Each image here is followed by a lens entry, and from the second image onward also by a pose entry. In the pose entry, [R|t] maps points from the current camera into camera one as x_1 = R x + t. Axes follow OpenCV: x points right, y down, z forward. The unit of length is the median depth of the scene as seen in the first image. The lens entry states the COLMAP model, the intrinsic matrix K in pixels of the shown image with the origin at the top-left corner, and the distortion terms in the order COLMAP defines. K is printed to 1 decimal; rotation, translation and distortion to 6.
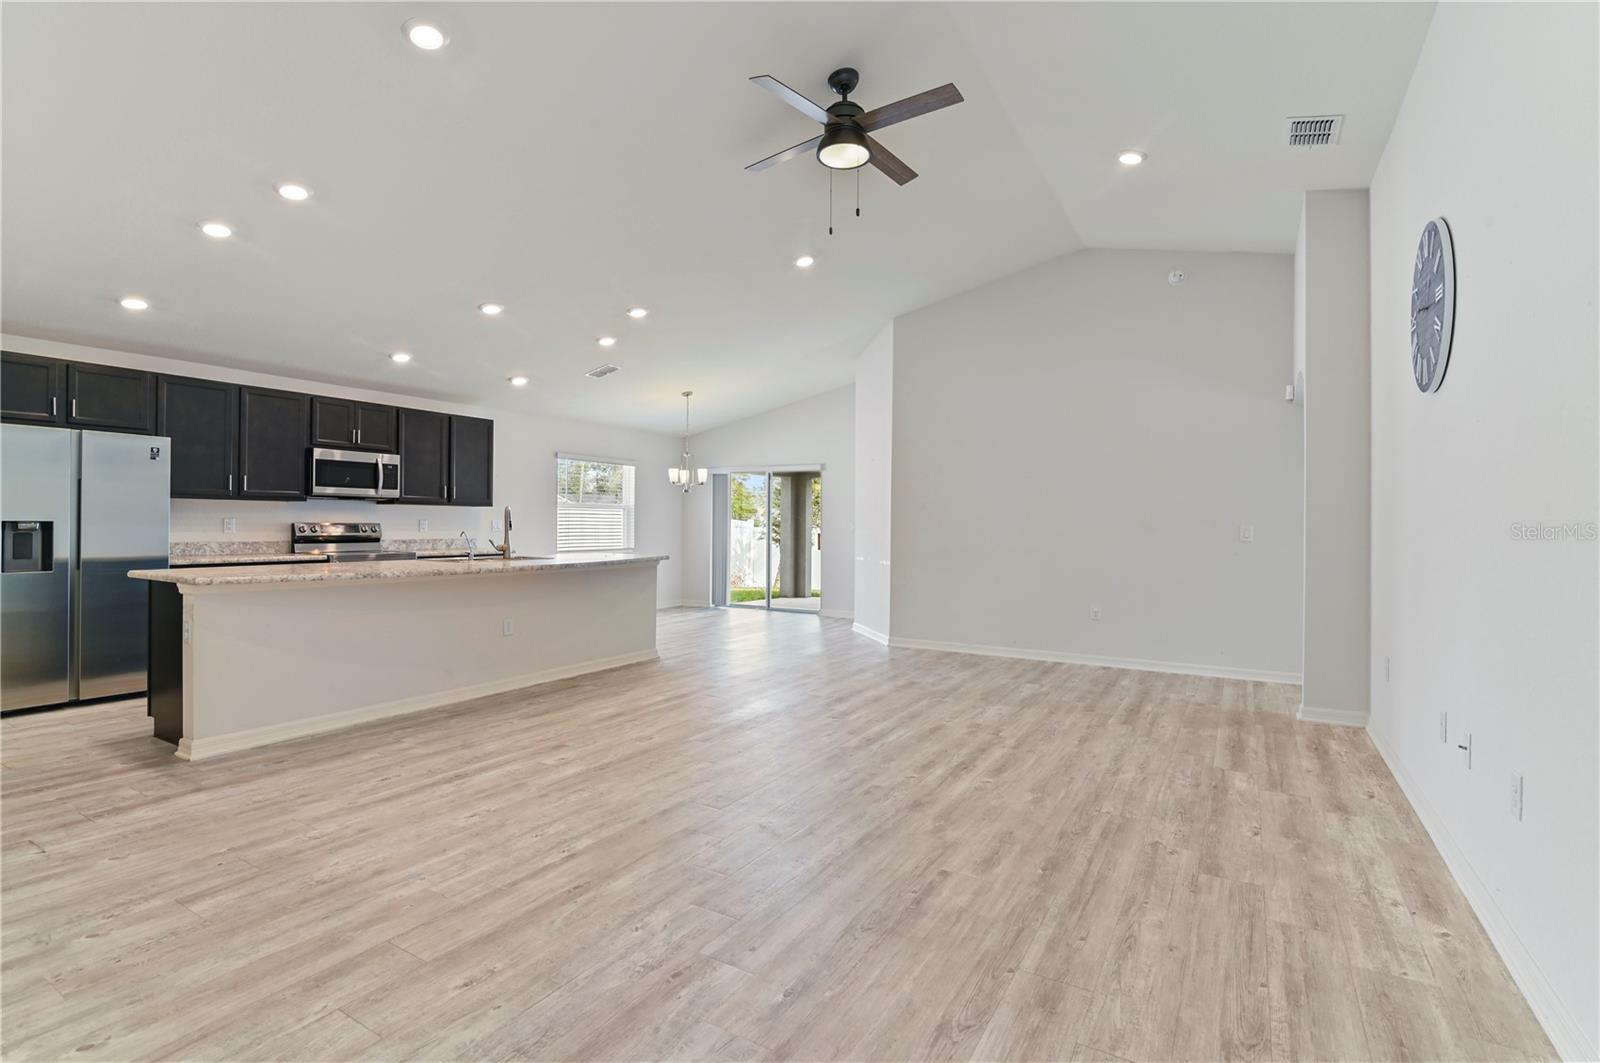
lens RADIAL K [[747.0, 0, 791.2], [0, 747.0, 524.7], [0, 0, 1]] dist [-0.017711, 0.000475]
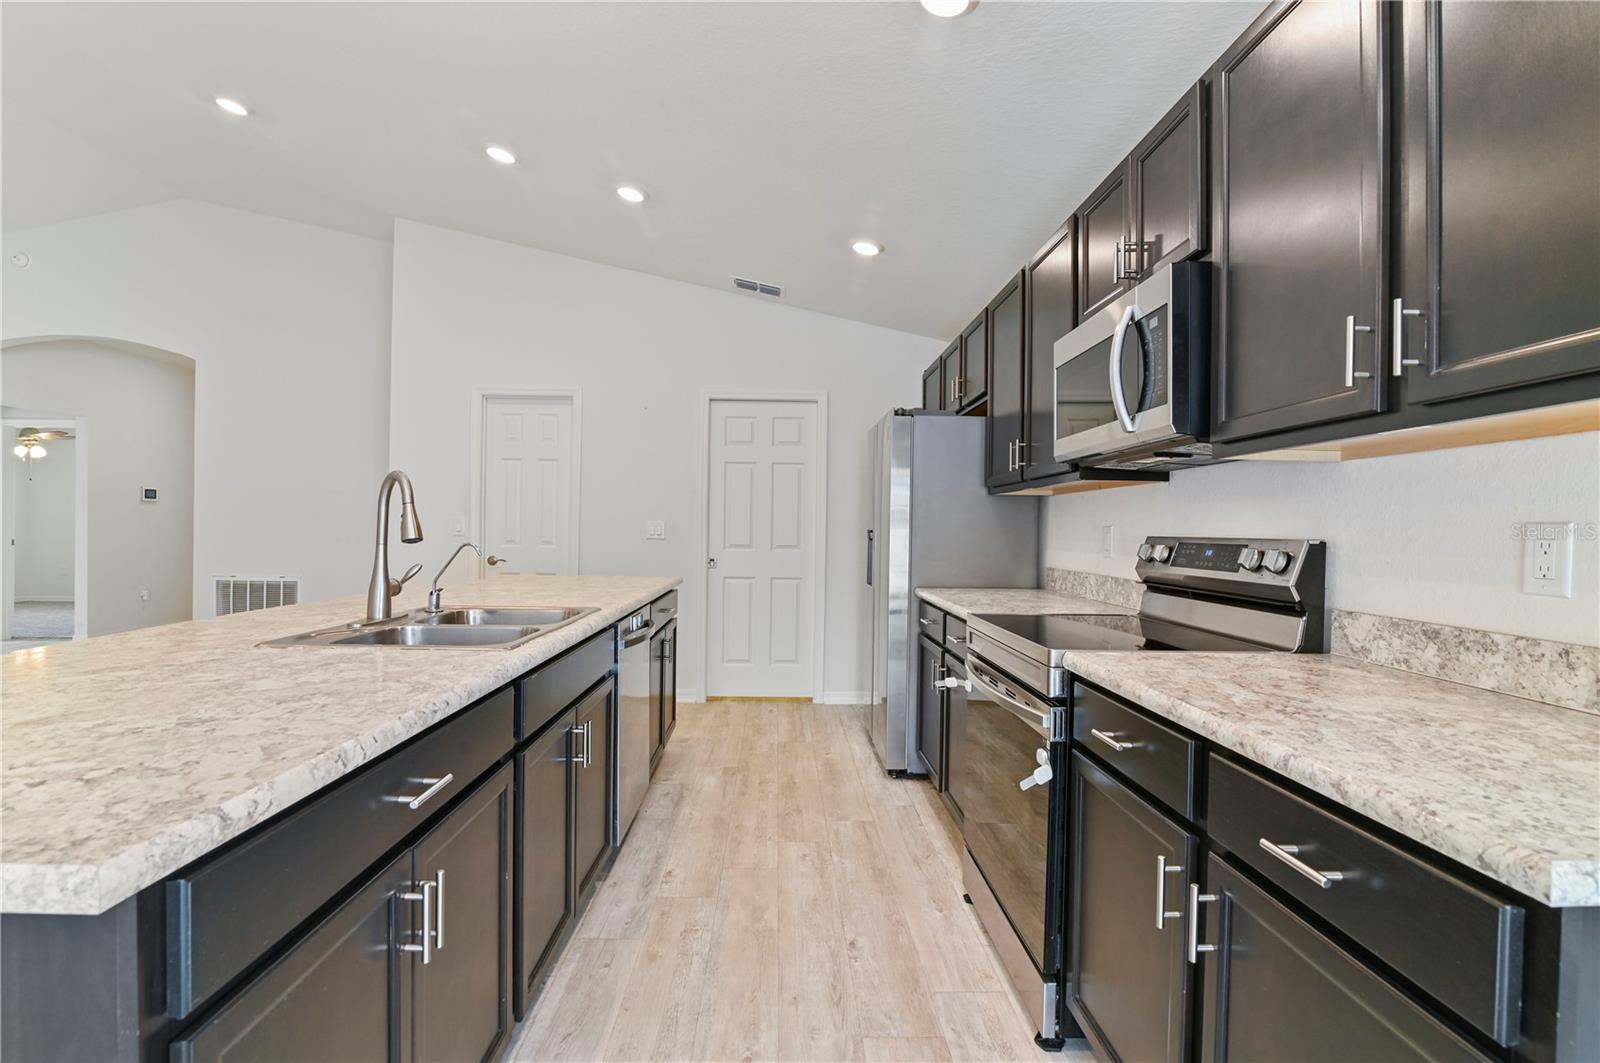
lens RADIAL K [[771.7, 0, 775.5], [0, 771.7, 530.1], [0, 0, 1]] dist [-0.017069, 0.000175]
pose [[-0.852947, -0.021073, -0.521572, -0.555244], [-0.023326, 0.999725, -0.002245, -0.000867], [0.521477, 0.010251, -0.853204, 2.291087]]
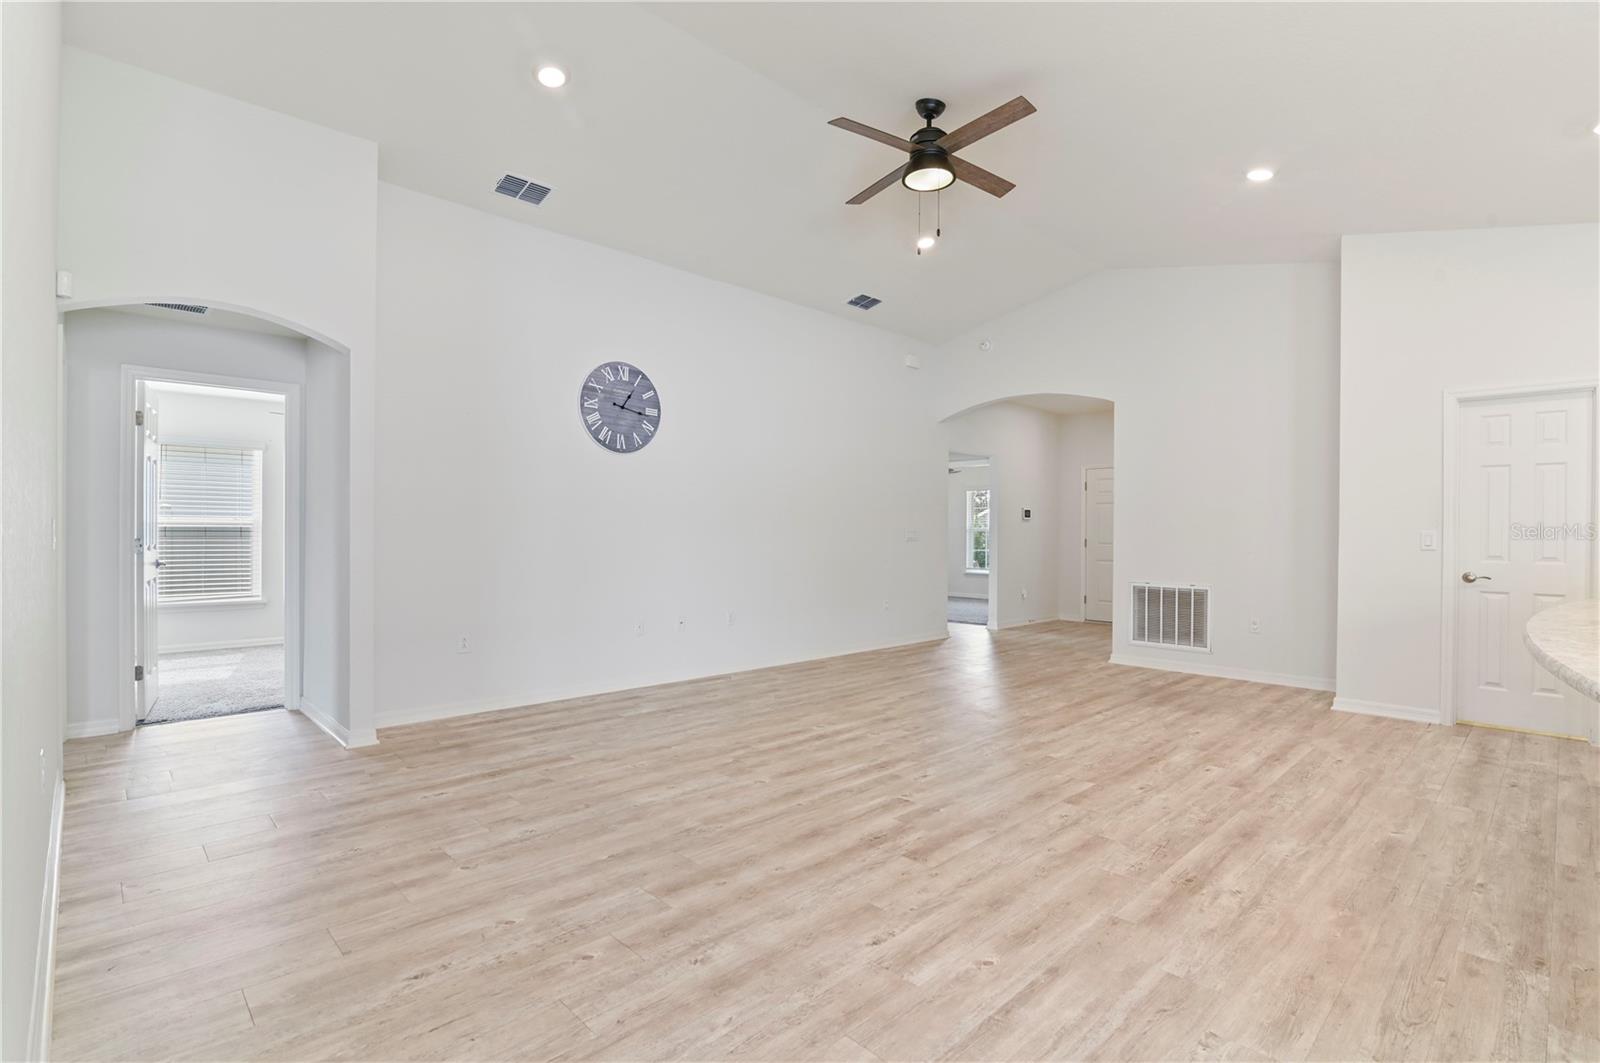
lens RADIAL K [[752.2, 0, 796.7], [0, 752.2, 533.2], [0, 0, 1]] dist [-0.020717, 0.001070]
pose [[-0.967731, -0.016410, 0.251452, -0.023396], [-0.015428, 0.999864, 0.005877, 0.000238], [-0.251514, 0.001808, -0.967852, 2.307402]]
